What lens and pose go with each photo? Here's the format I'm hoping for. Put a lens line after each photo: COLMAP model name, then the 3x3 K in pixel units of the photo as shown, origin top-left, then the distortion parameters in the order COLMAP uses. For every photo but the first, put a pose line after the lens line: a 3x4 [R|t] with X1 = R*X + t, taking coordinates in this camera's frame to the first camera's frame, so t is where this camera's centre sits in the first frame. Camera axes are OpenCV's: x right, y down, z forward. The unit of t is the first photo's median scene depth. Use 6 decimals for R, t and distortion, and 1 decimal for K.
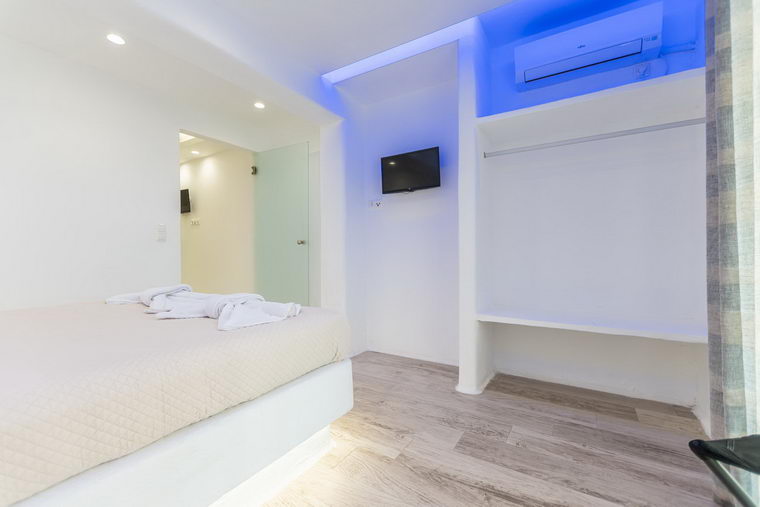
lens RADIAL K [[326.8, 0, 379.8], [0, 326.8, 249.6], [0, 0, 1]] dist [0.009612, -0.004098]
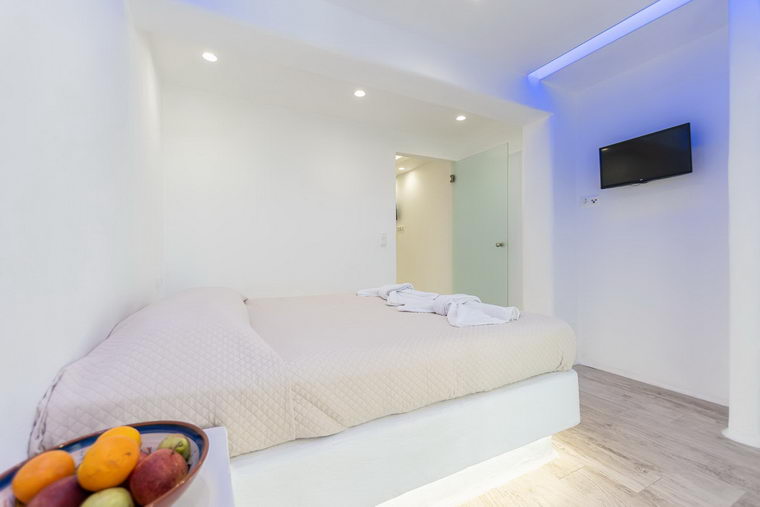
lens RADIAL K [[326.8, 0, 379.0], [0, 326.8, 251.4], [0, 0, 1]] dist [0.009612, -0.004098]
pose [[0.858916, -0.005820, -0.512083, -0.070450], [0.009895, 0.999937, 0.005233, -0.017720], [0.512020, -0.009562, 0.858920, -0.081895]]
